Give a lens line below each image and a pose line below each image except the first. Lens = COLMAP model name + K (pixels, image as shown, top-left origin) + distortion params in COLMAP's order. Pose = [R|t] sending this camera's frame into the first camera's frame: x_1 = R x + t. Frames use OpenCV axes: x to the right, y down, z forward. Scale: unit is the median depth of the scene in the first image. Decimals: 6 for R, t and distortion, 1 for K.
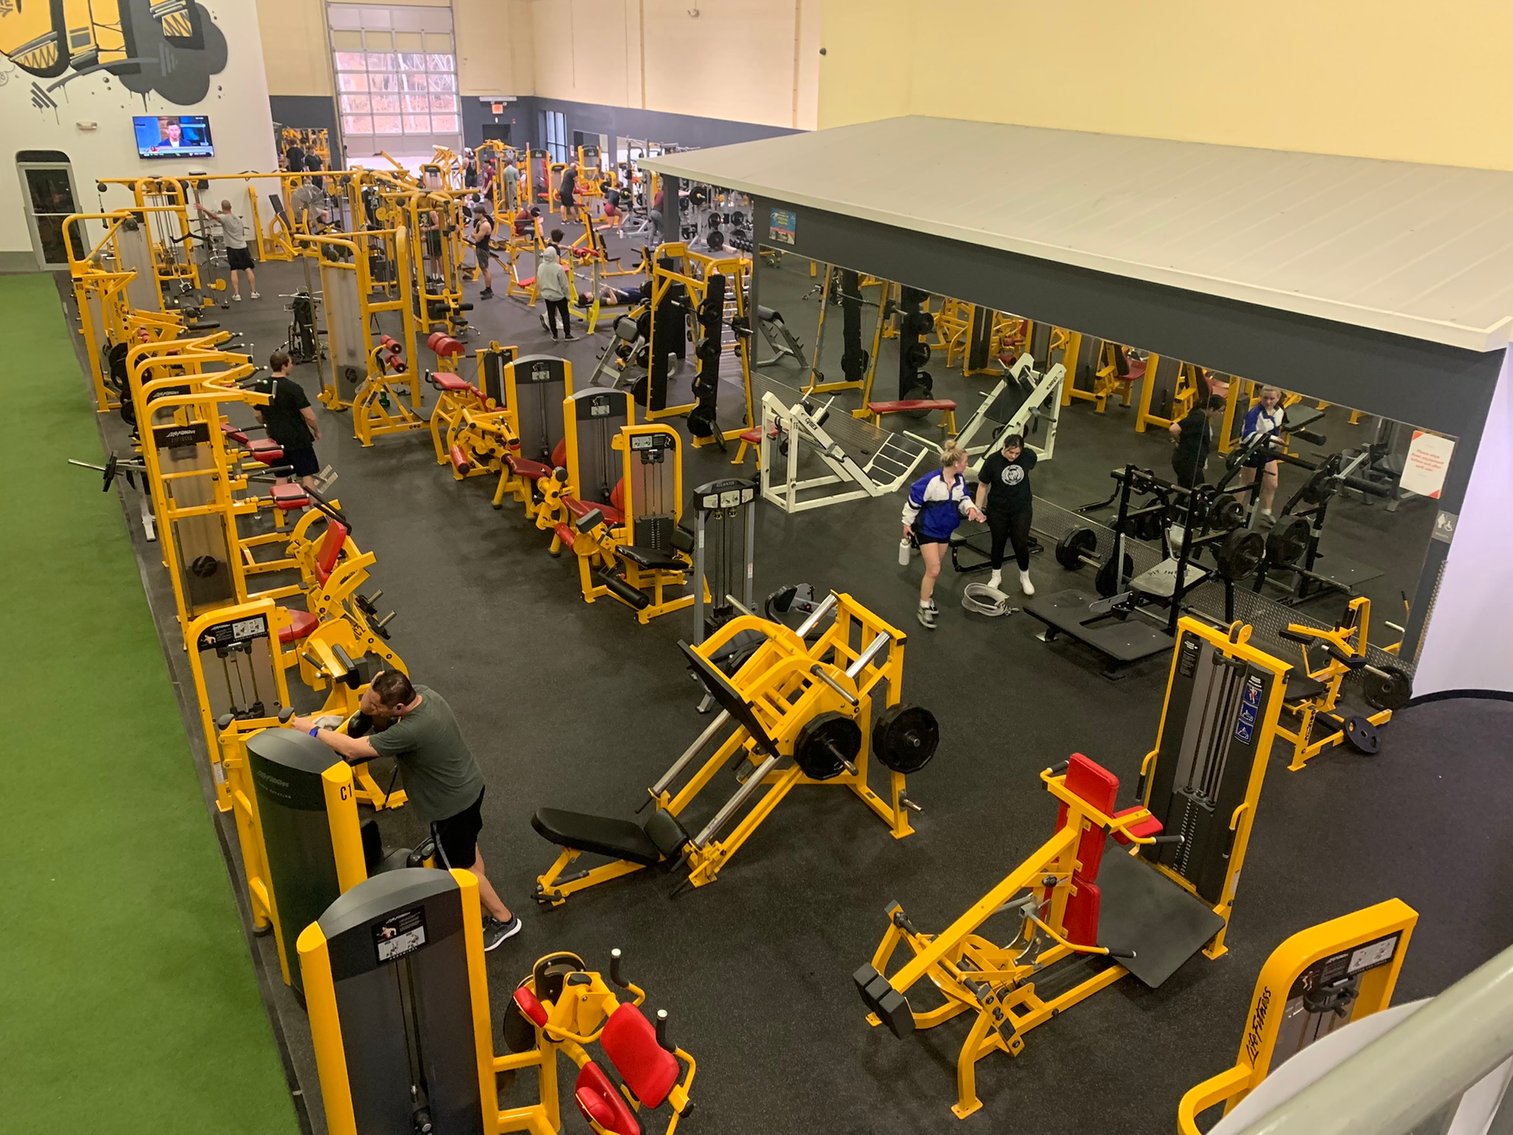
lens RADIAL K [[1143.3, 0, 757.0], [0, 1143.3, 560.5], [0, 0, 1]] dist [0.010459, -0.000149]
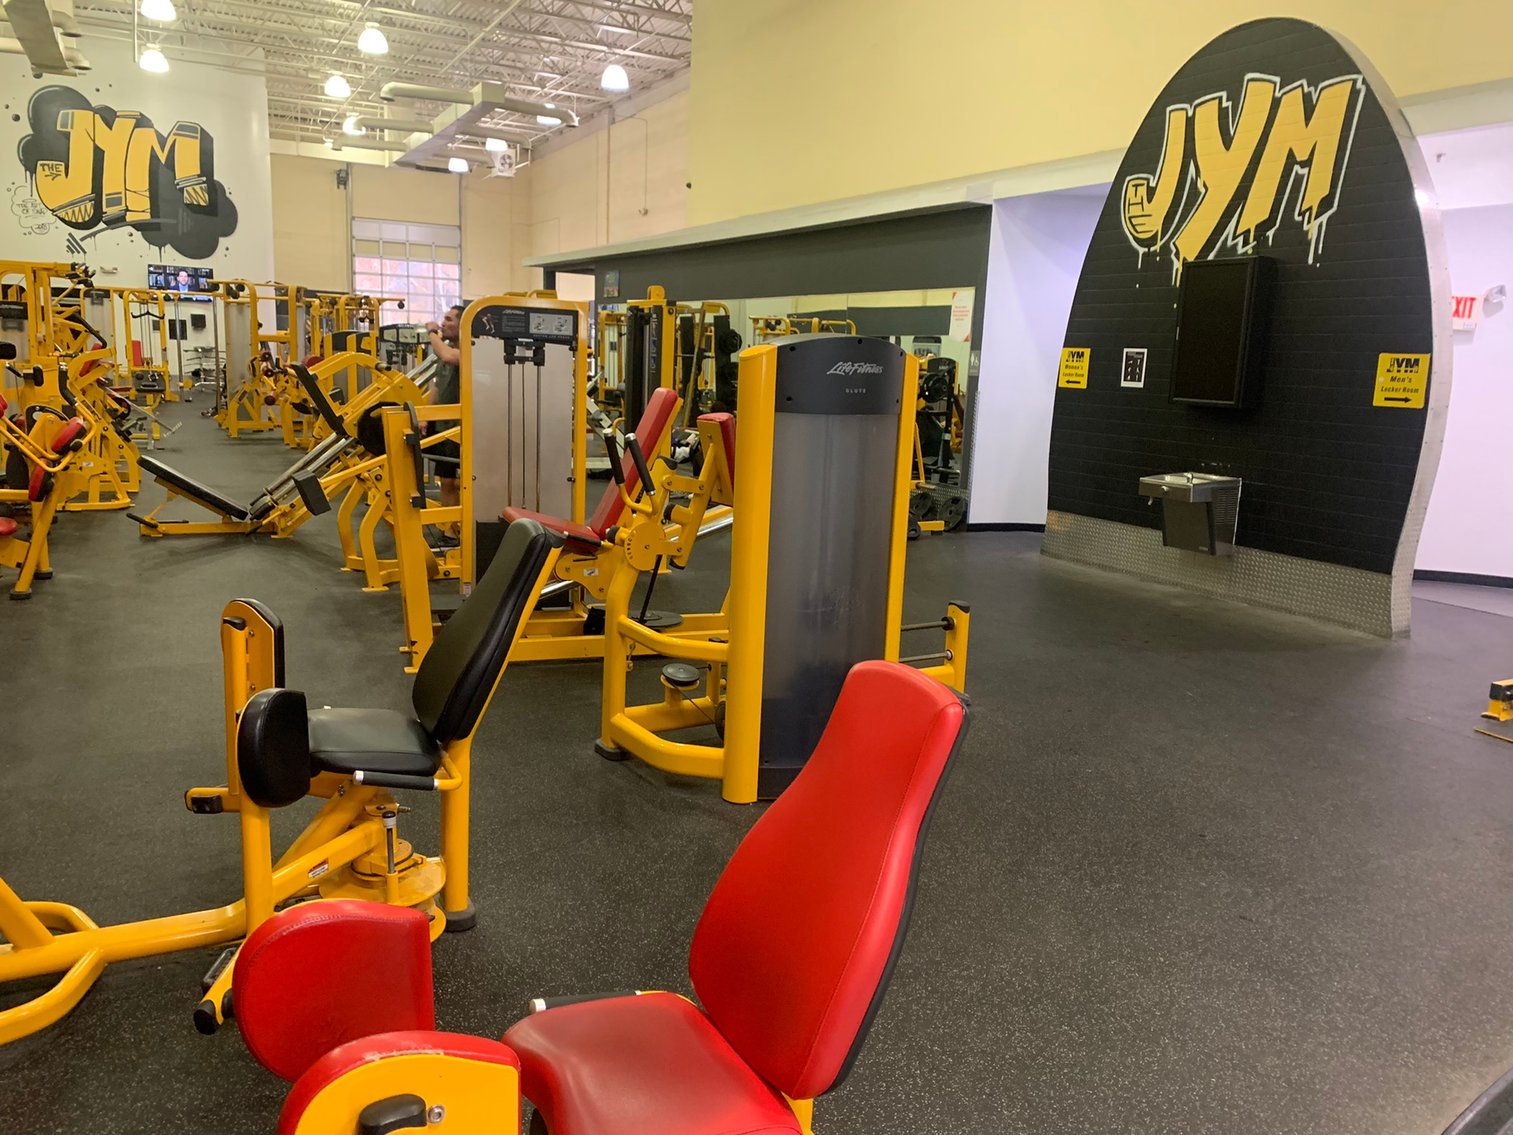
lens RADIAL K [[1143.3, 0, 755.0], [0, 1143.3, 574.0], [0, 0, 1]] dist [0.010459, -0.000149]
pose [[0.998105, 0.032819, -0.052050, 0.155389], [-0.043951, 0.972252, -0.229768, 0.170467], [0.043065, 0.231621, 0.971852, -0.050592]]
